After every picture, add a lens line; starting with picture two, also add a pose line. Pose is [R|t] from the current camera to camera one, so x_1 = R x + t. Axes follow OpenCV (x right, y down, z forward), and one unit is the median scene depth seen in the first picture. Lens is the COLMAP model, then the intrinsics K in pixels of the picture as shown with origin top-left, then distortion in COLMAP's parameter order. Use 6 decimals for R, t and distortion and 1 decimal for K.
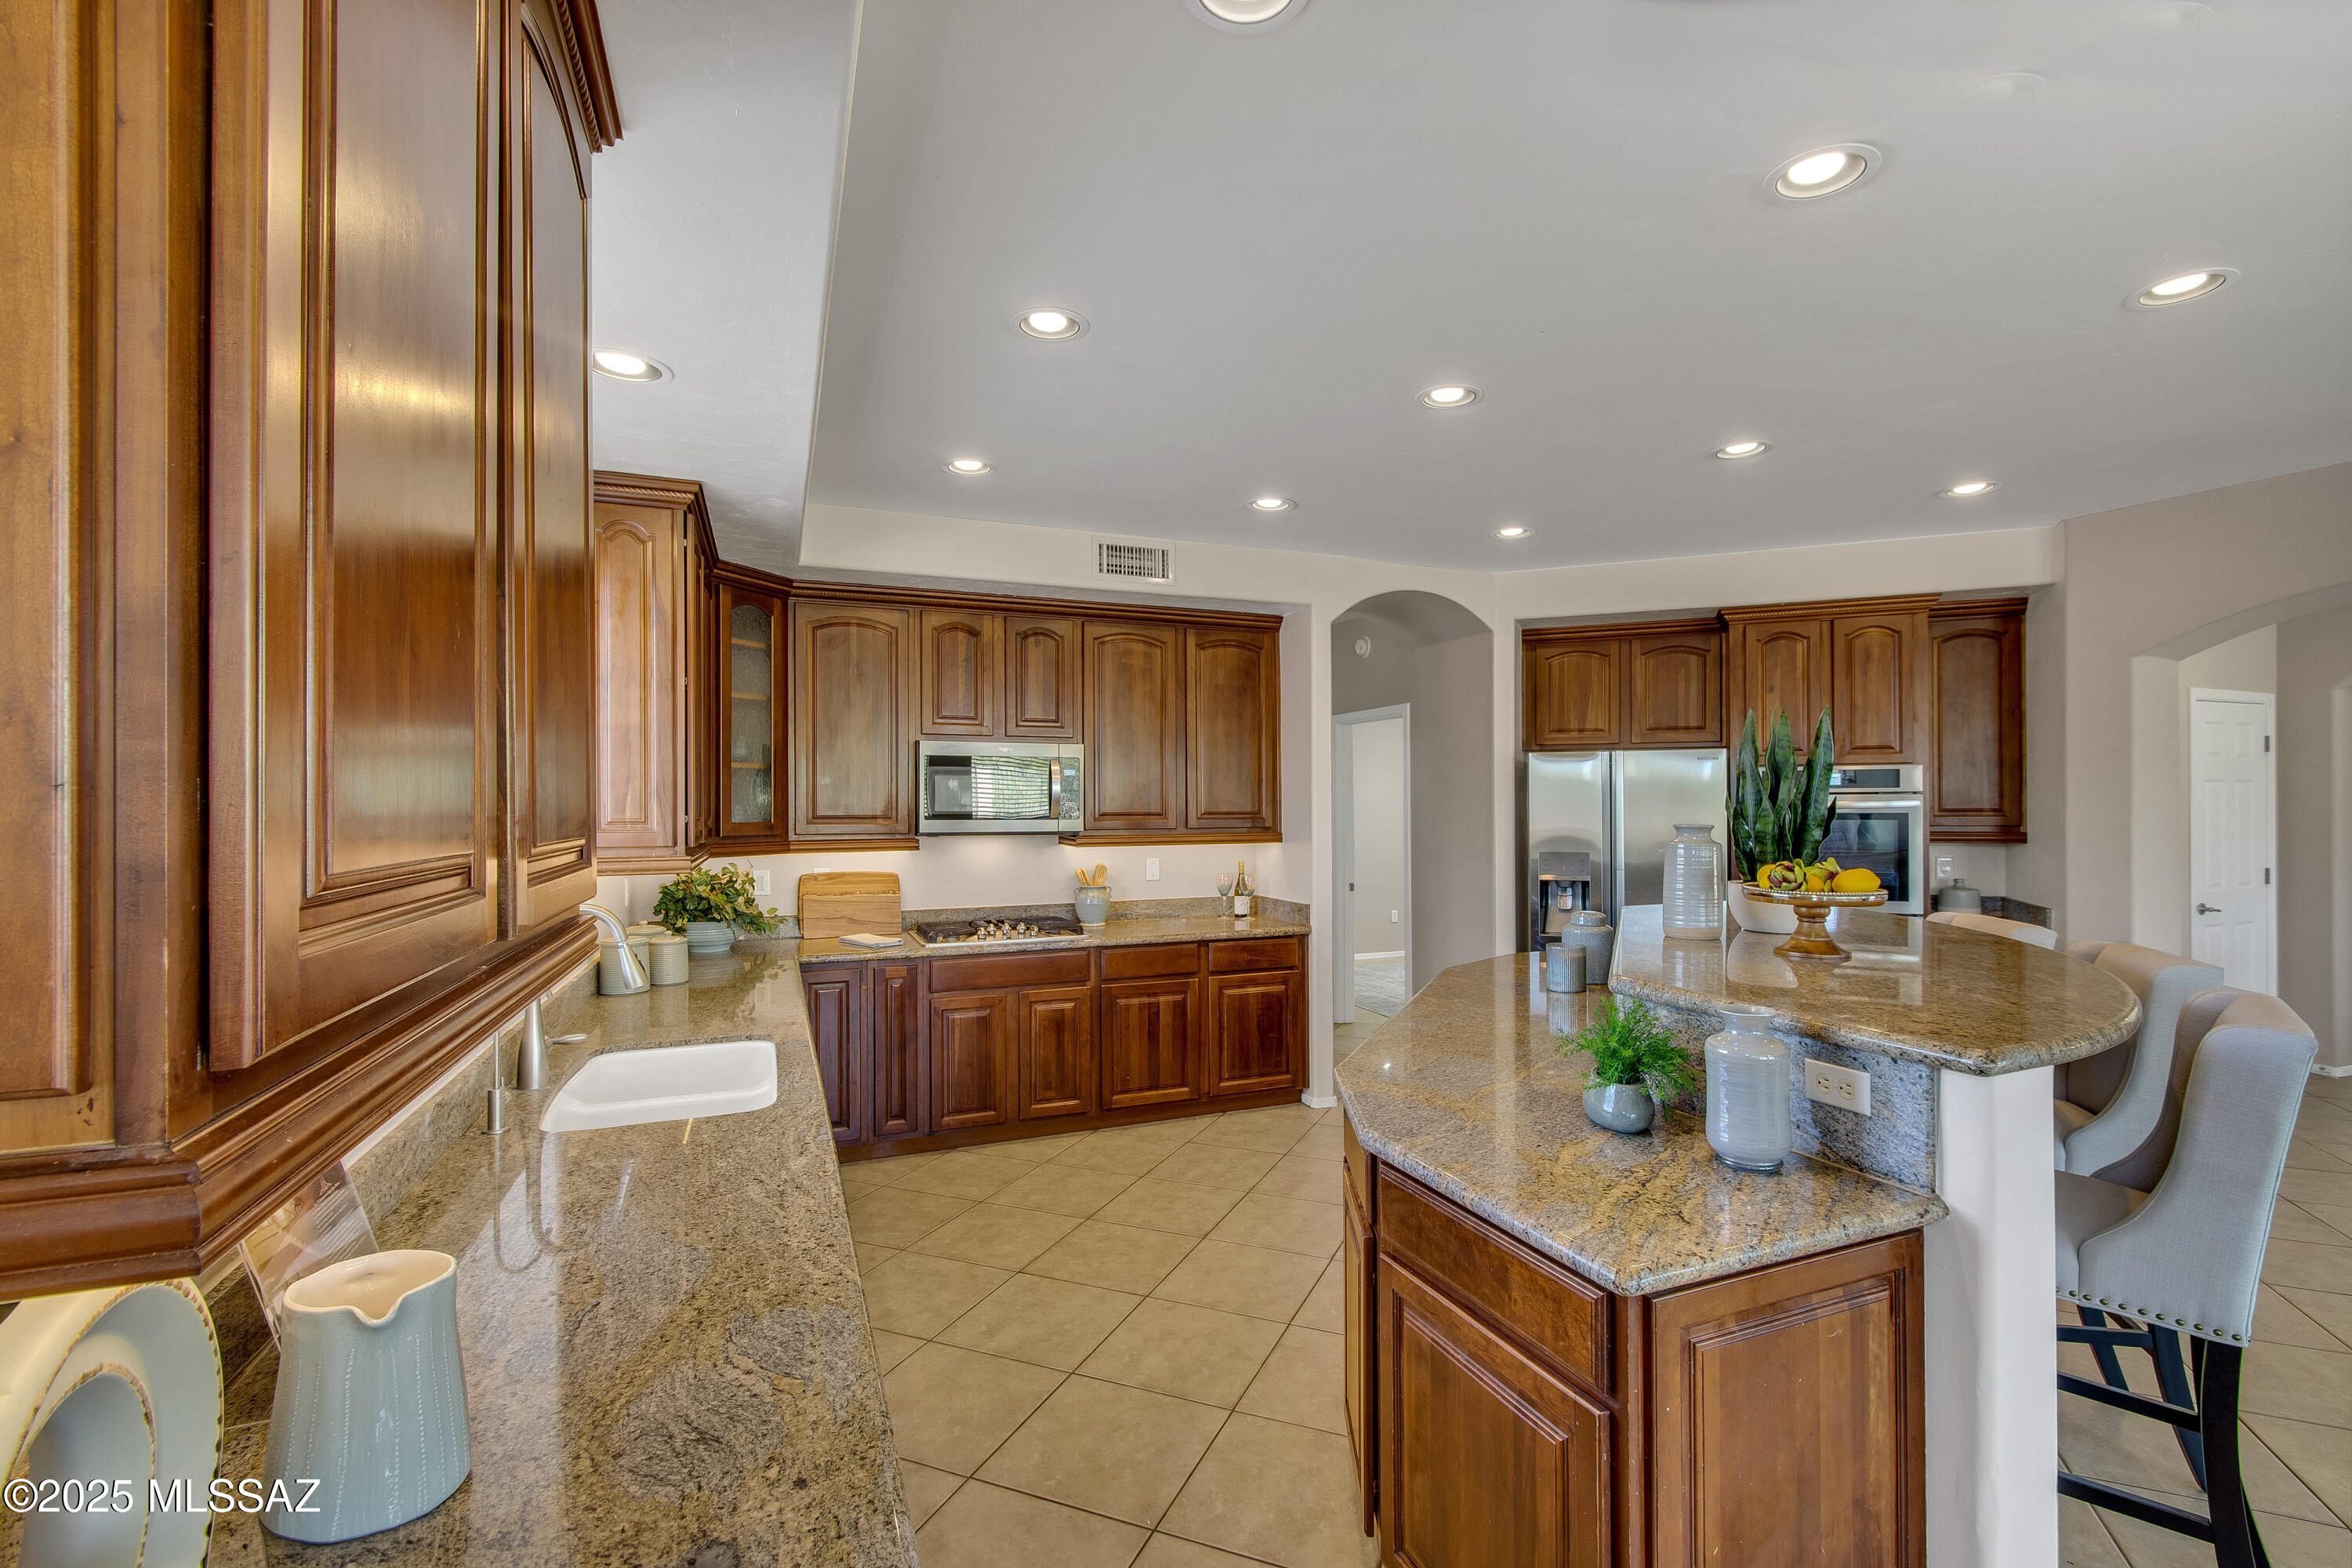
lens RADIAL K [[1060.4, 0, 1219.0], [0, 1060.4, 799.7], [0, 0, 1]] dist [-0.000199, -0.000129]
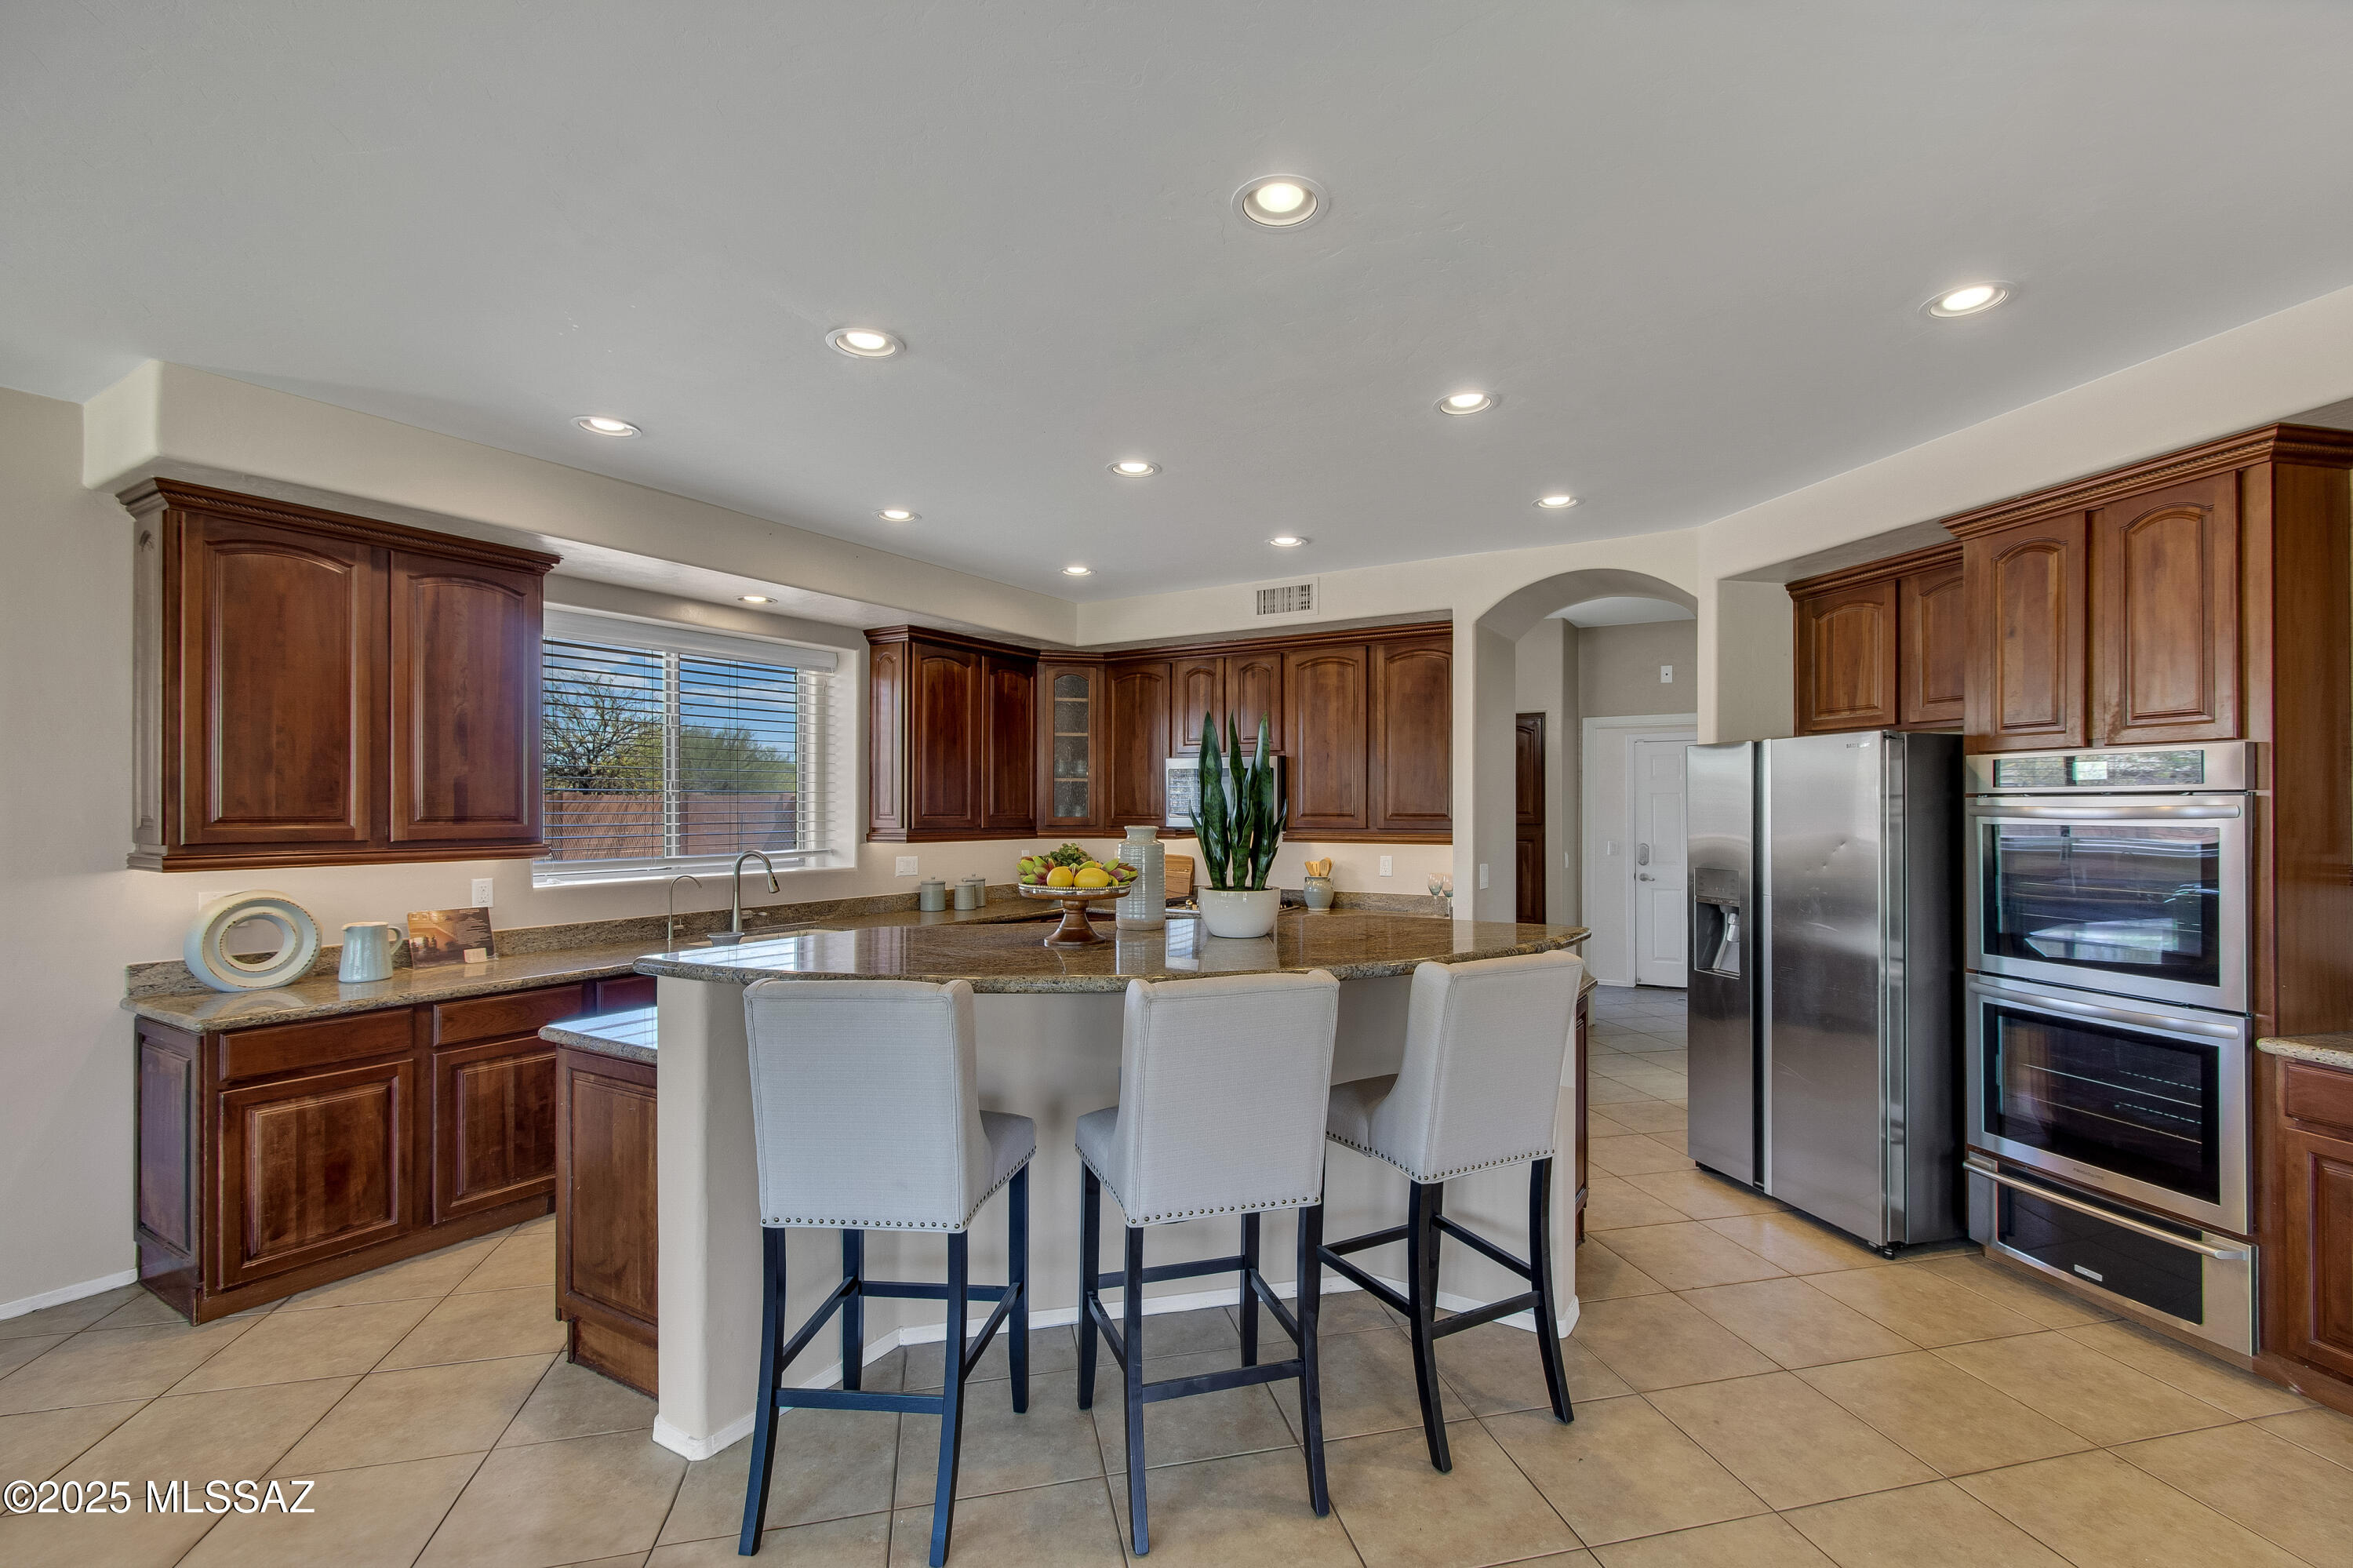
lens RADIAL K [[1060.9, 0, 1219.5], [0, 1060.9, 799.7], [0, 0, 1]] dist [-0.000199, -0.000129]
pose [[0.591277, -0.001267, -0.806467, 0.760916], [0.001096, 0.999999, -0.000768, -0.001726], [0.806467, -0.000430, 0.591278, 0.226898]]
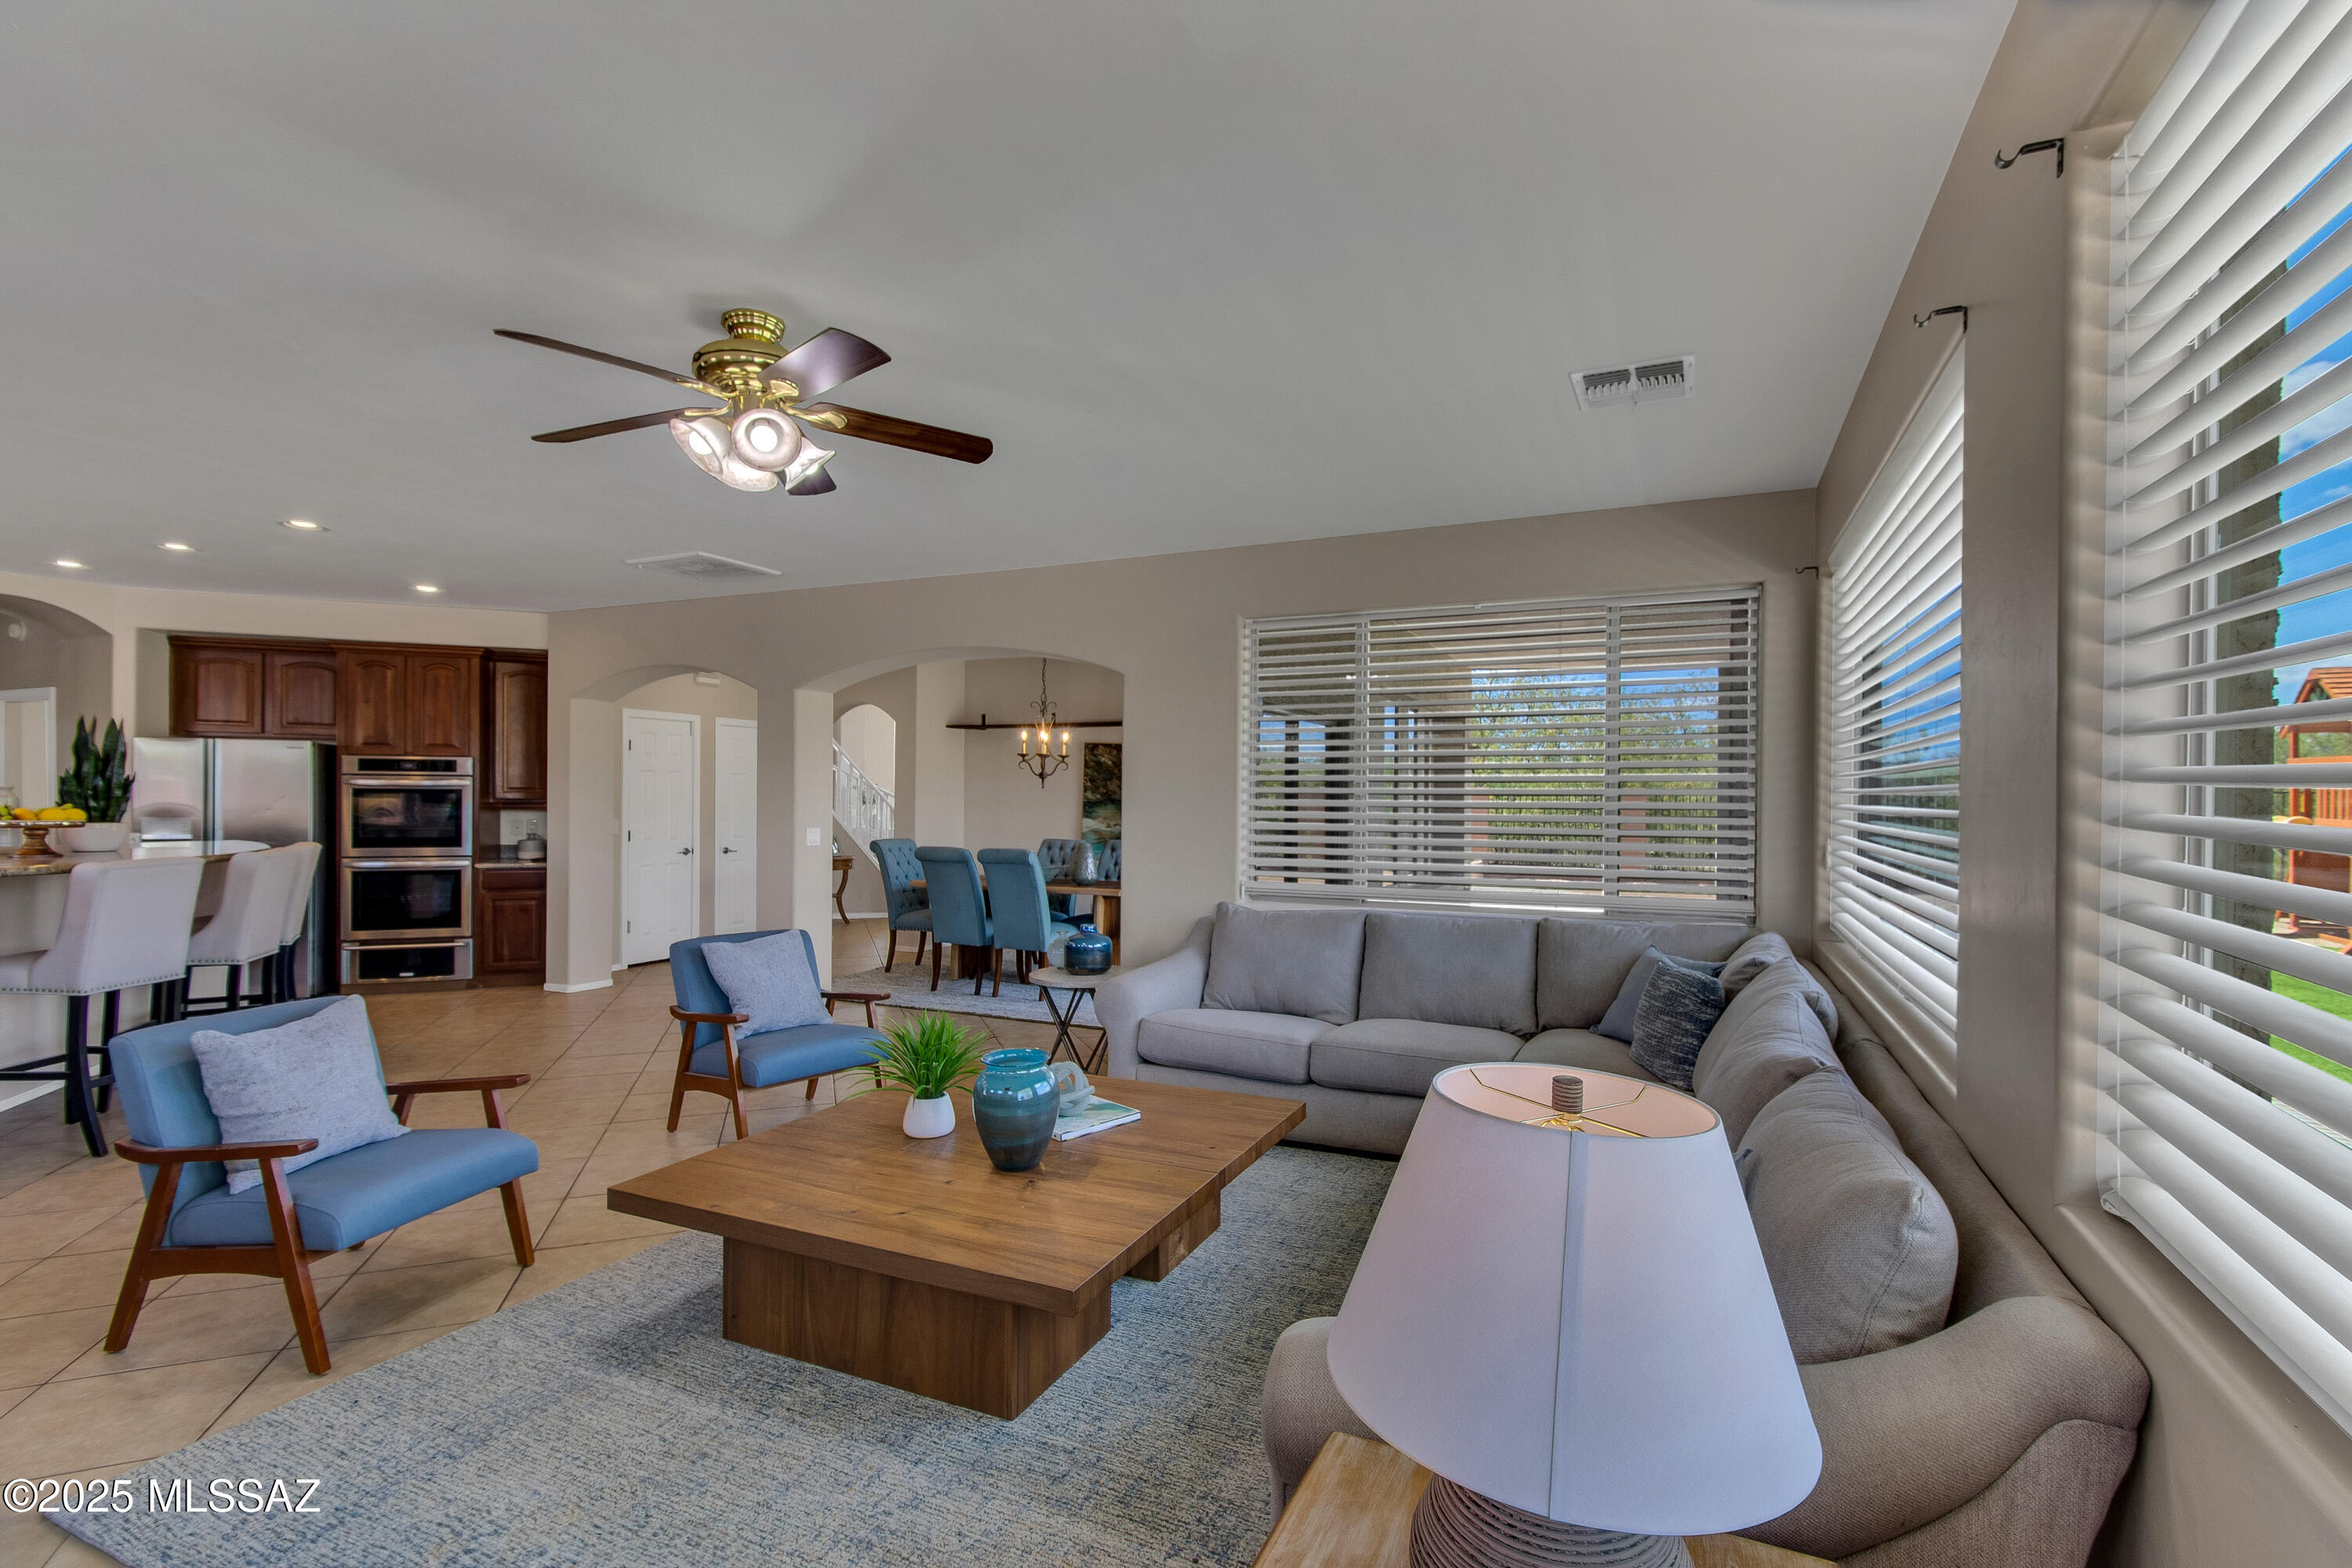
lens RADIAL K [[1060.4, 0, 1219.0], [0, 1060.4, 799.7], [0, 0, 1]] dist [-0.000199, -0.000129]
pose [[0.728882, 0.010961, 0.684552, 0.383007], [-0.017646, 0.999840, 0.002779, 0.004680], [-0.684412, -0.014105, 0.728959, -0.834316]]
